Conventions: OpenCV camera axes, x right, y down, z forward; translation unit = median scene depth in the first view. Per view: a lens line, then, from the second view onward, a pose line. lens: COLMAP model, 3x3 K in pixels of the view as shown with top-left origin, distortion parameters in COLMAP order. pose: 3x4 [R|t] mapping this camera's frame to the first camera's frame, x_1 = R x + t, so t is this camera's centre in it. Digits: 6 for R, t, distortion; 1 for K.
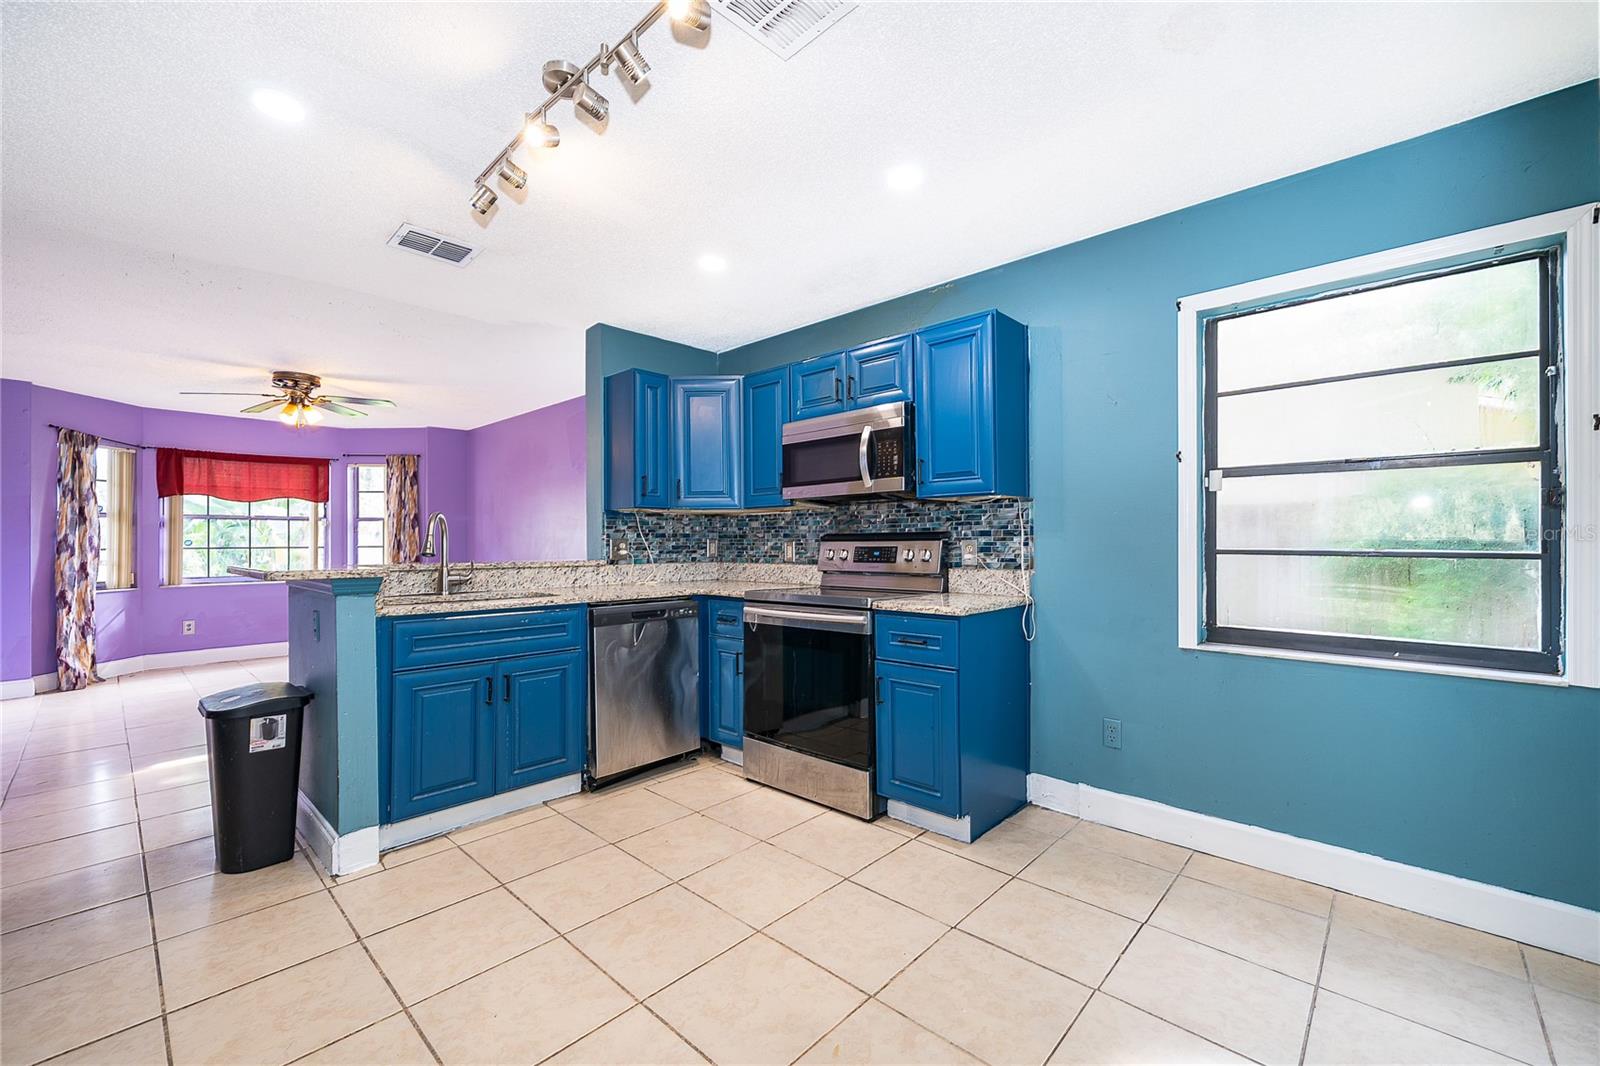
lens RADIAL K [[653.3, 0, 793.3], [0, 653.3, 537.4], [0, 0, 1]] dist [0.001925, 0.000278]
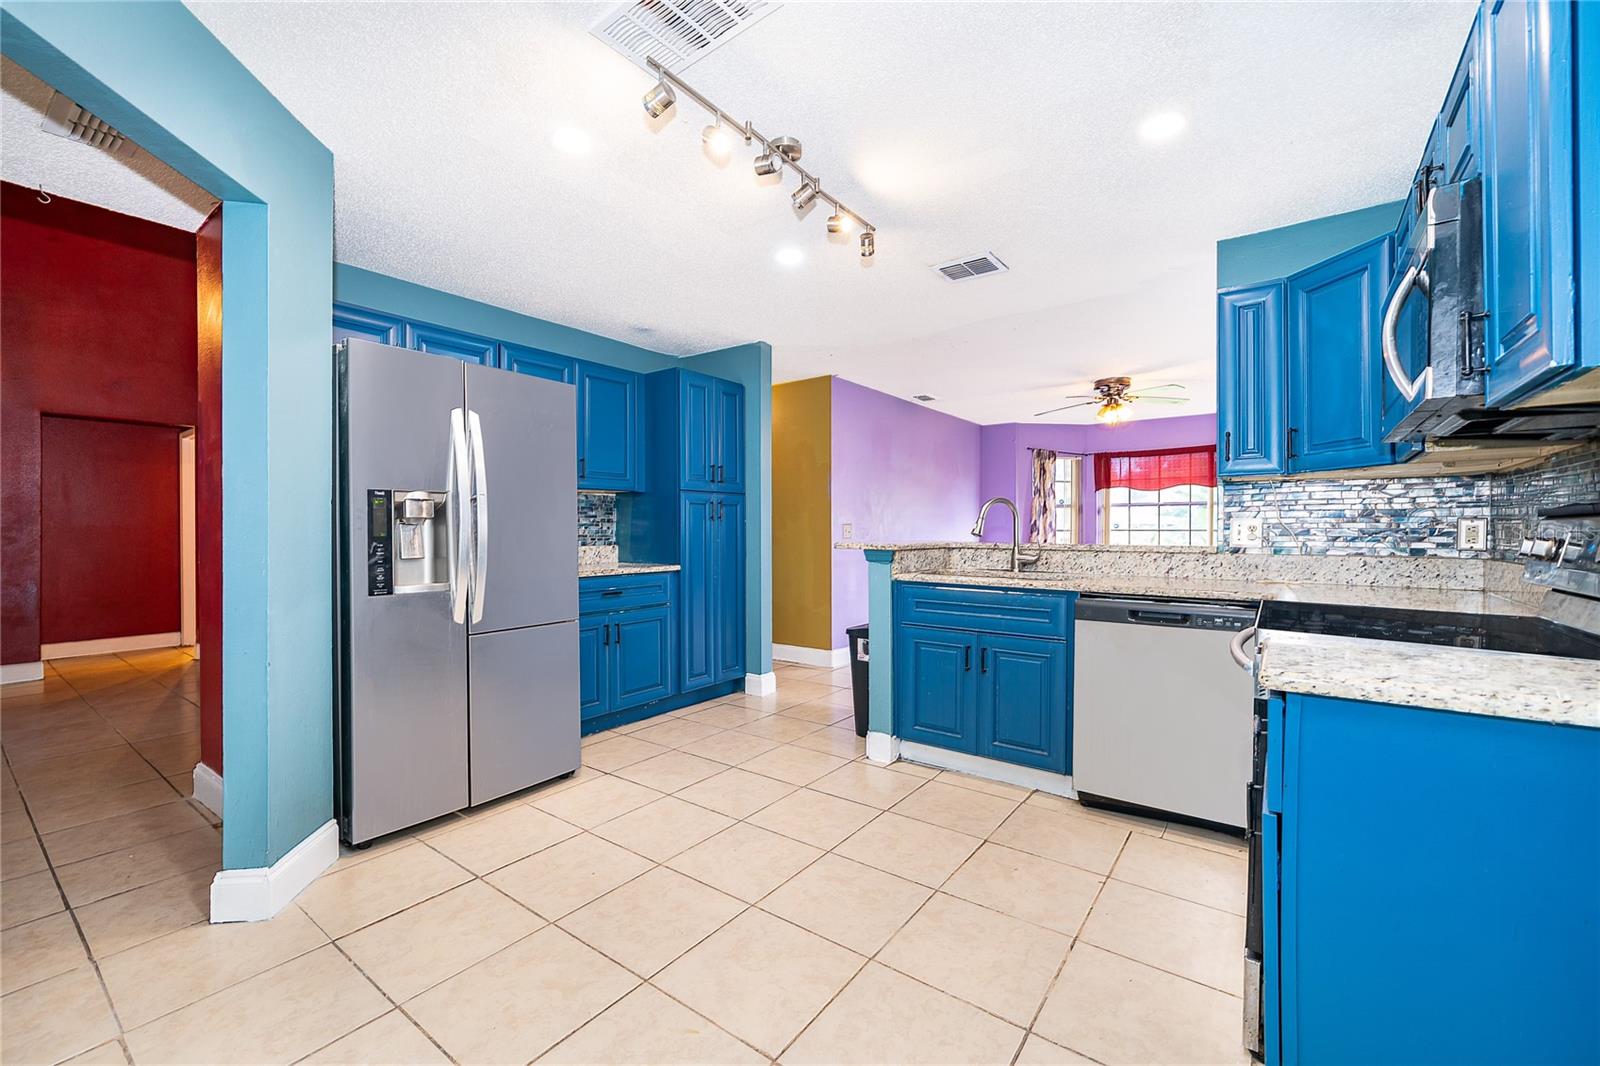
lens RADIAL K [[654.5, 0, 802.1], [0, 654.5, 534.2], [0, 0, 1]] dist [0.000841, 0.000064]
pose [[0.121733, 0.012305, -0.992487, 0.294991], [0.006077, 0.999895, 0.013142, 0.004405], [0.992544, -0.007631, 0.121645, 0.291103]]
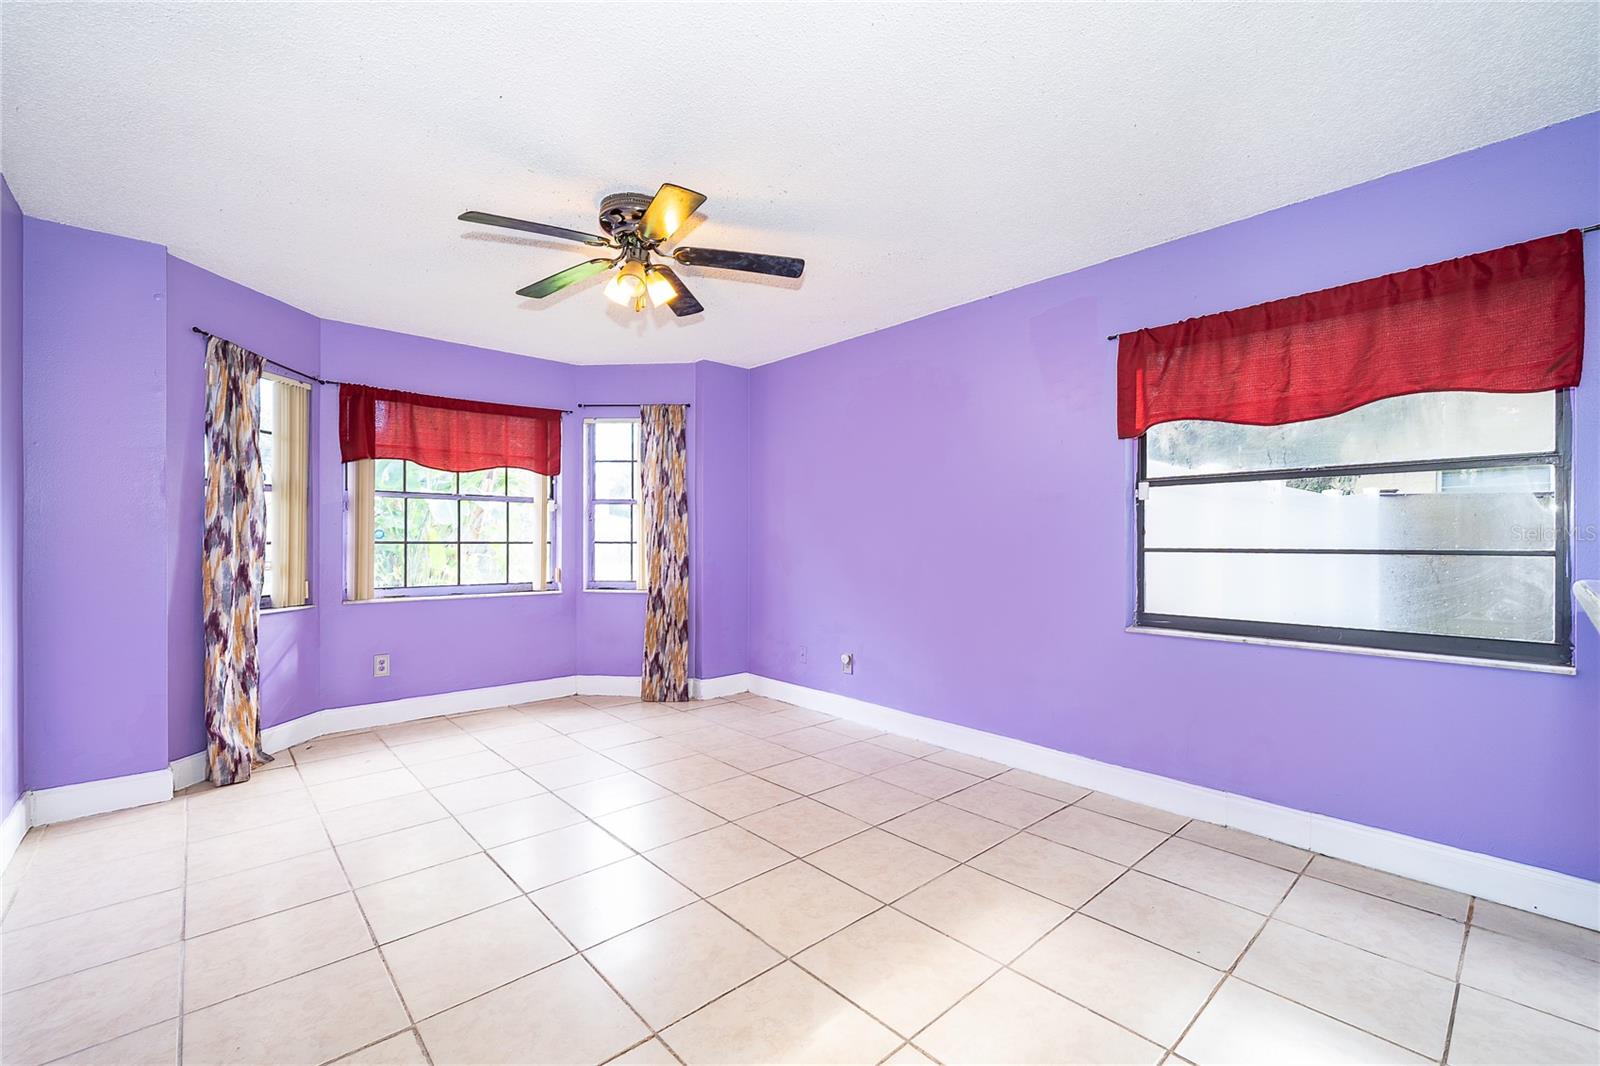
lens RADIAL K [[668.1, 0, 796.4], [0, 668.1, 542.8], [0, 0, 1]] dist [-0.001167, -0.000111]
pose [[0.996449, 0.007348, -0.083881, -0.538534], [-0.006600, 0.999936, 0.009180, 0.009672], [0.083943, -0.008594, 0.996433, 0.442879]]
